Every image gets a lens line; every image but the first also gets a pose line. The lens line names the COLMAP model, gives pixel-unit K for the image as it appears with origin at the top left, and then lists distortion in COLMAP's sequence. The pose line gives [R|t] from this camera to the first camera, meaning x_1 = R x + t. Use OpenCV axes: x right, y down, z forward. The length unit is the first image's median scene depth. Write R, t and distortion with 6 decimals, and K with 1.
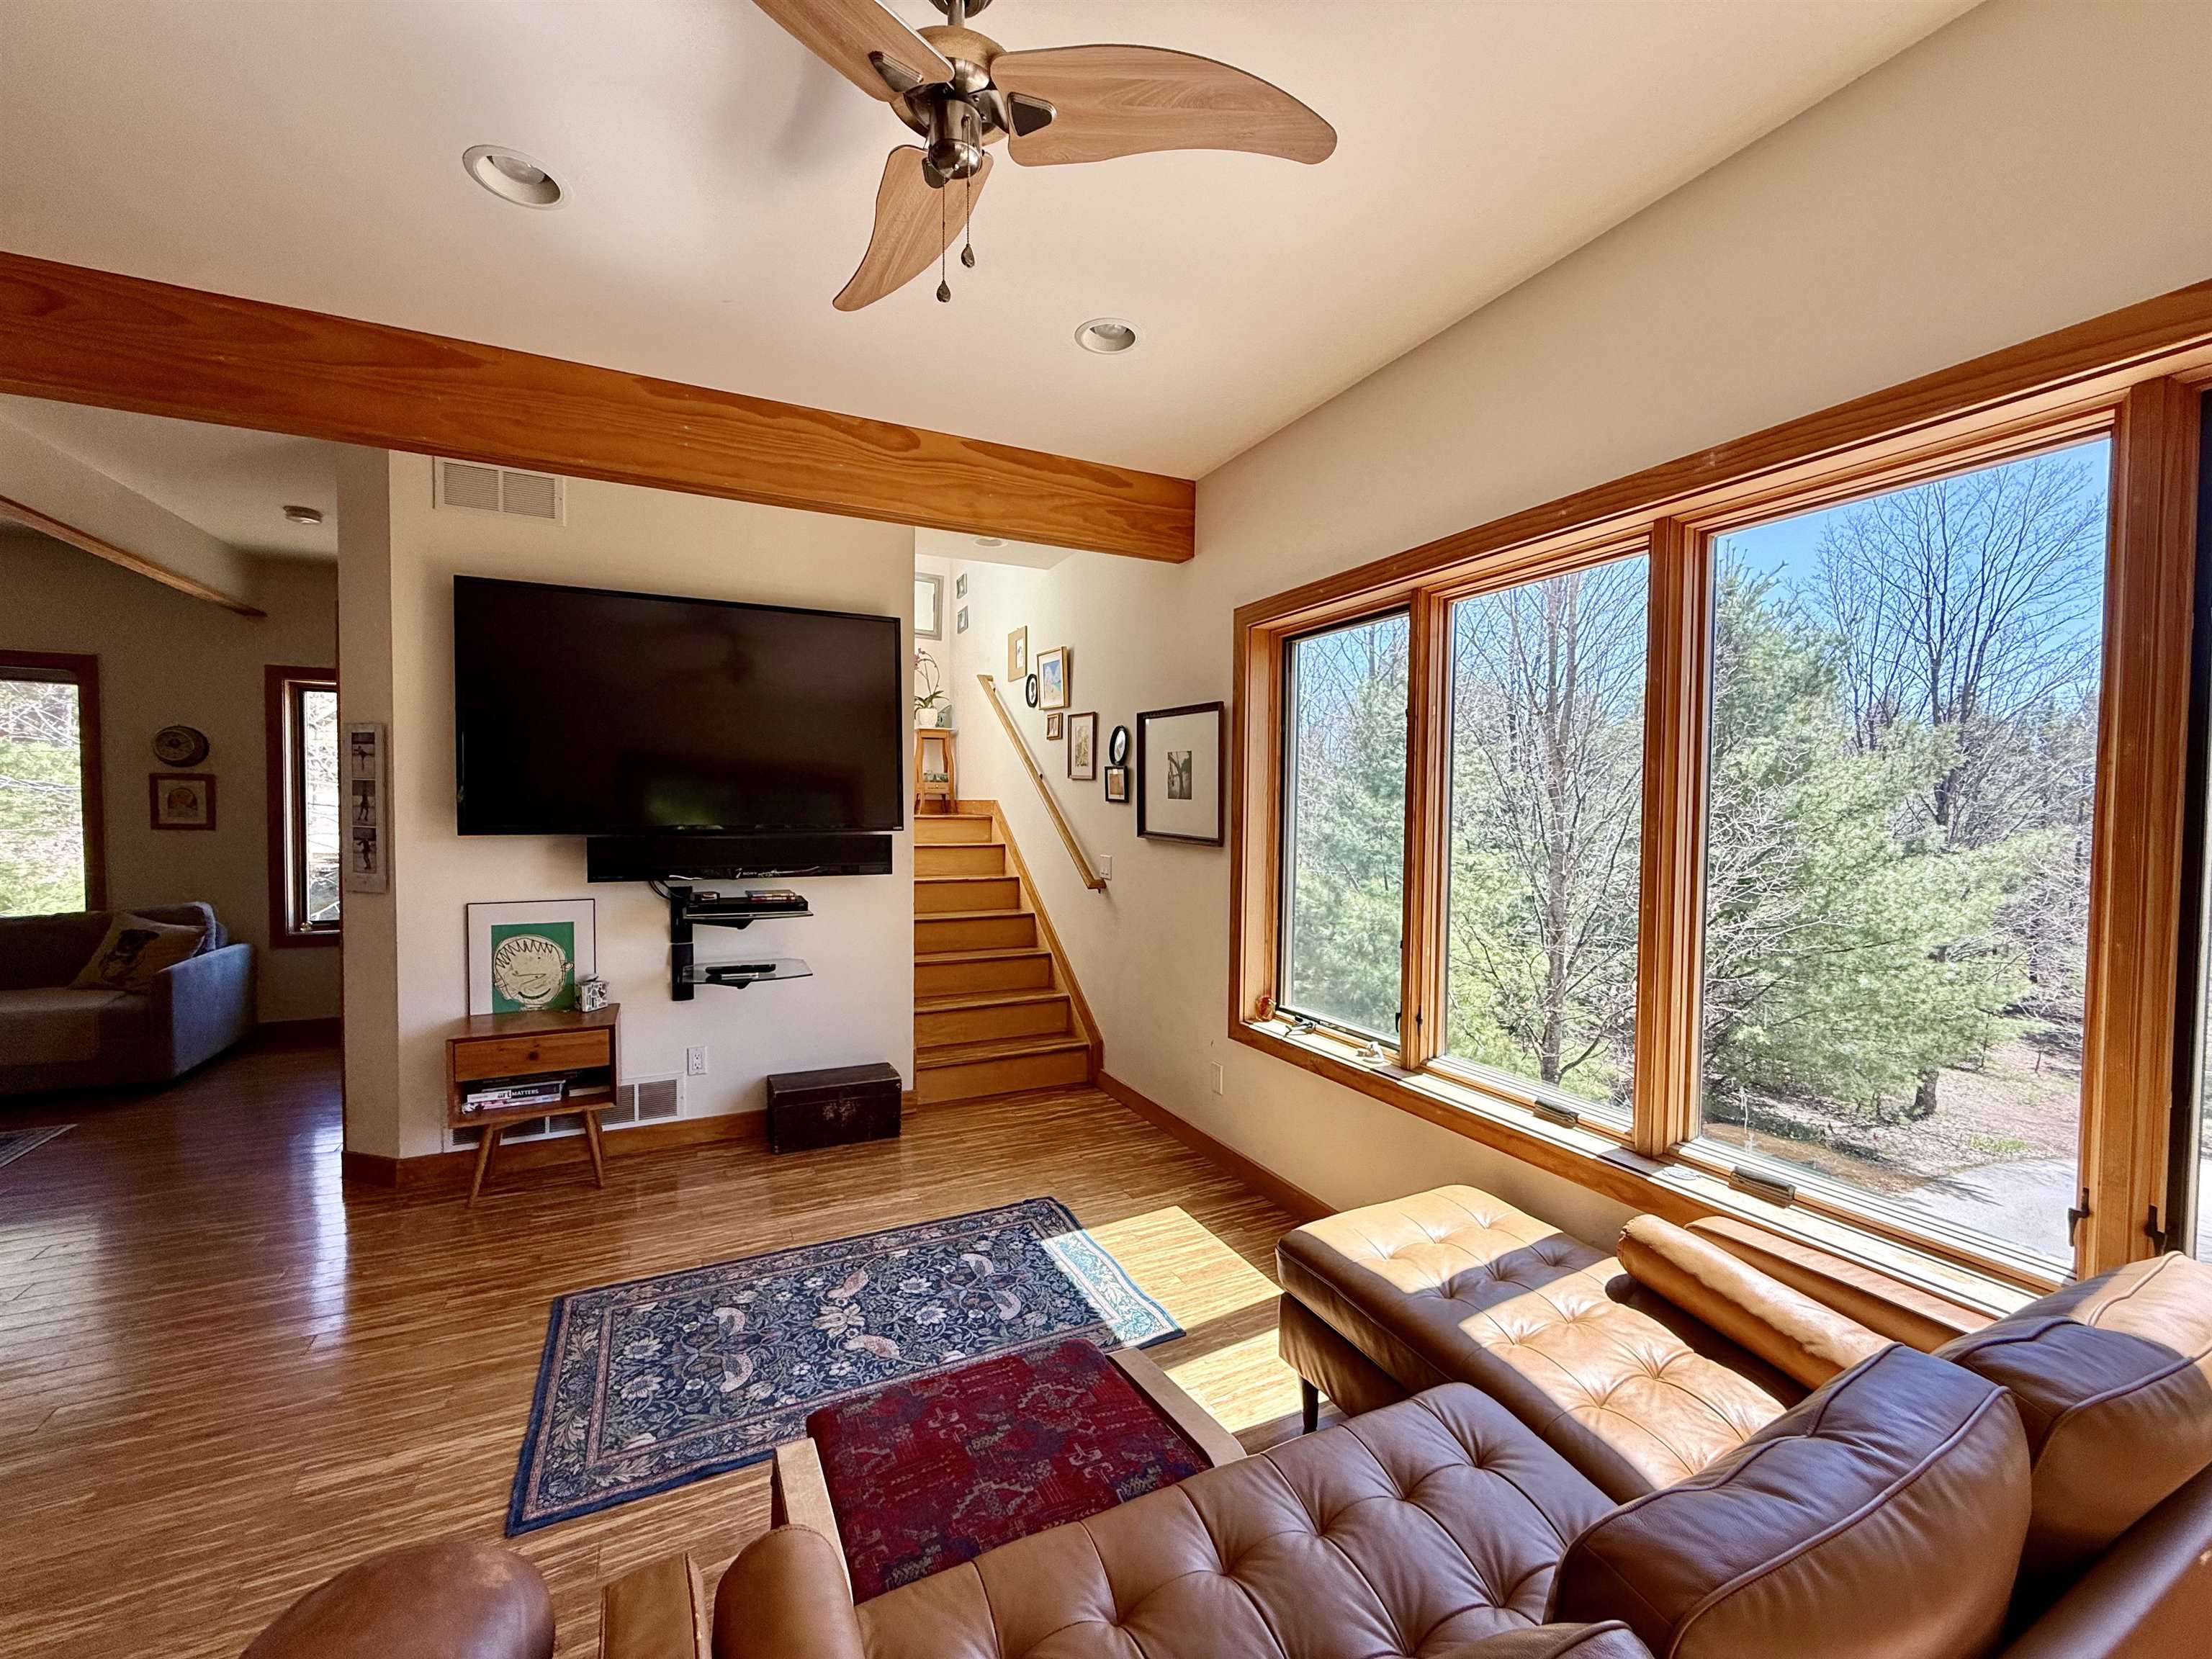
lens RADIAL K [[882.3, 0, 1102.6], [0, 882.3, 835.7], [0, 0, 1]] dist [0.000854, -0.000301]
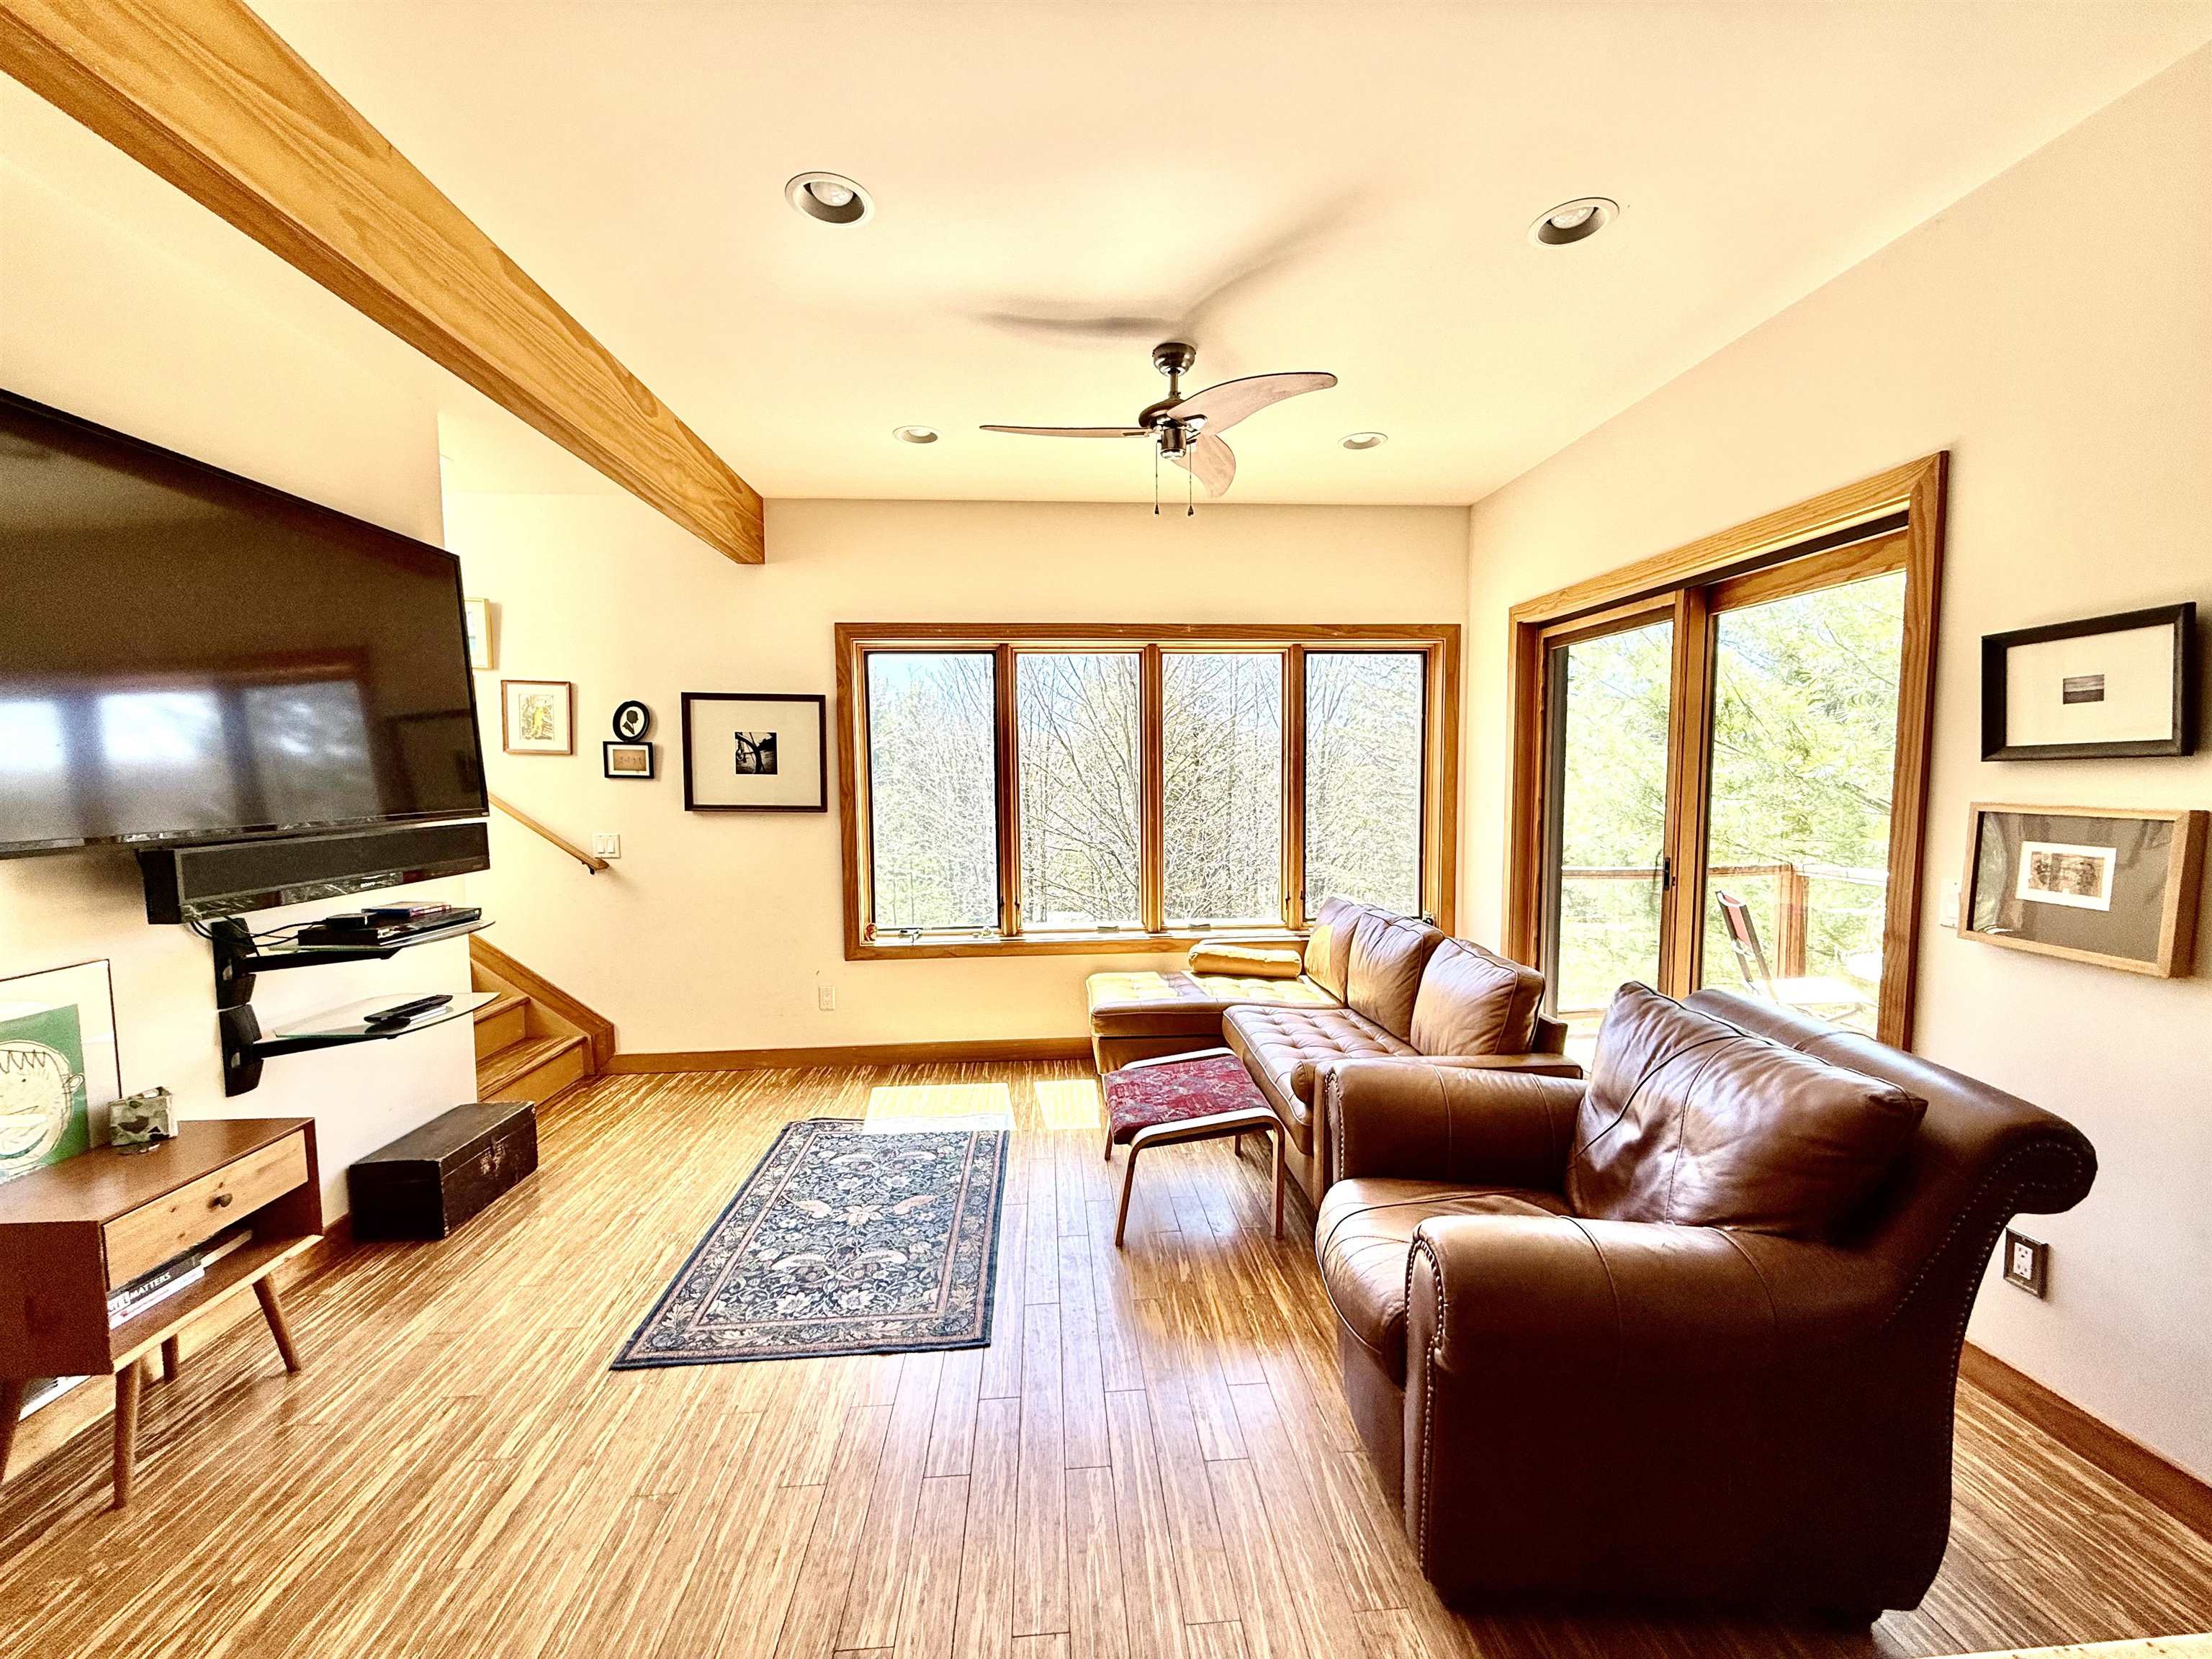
lens RADIAL K [[882.3, 0, 1107.6], [0, 882.3, 829.0], [0, 0, 1]] dist [0.000854, -0.000301]
pose [[0.372918, -0.072153, 0.925055, -0.867446], [0.047168, 0.997157, 0.058762, -0.017473], [-0.926665, 0.021719, 0.375261, 0.163500]]
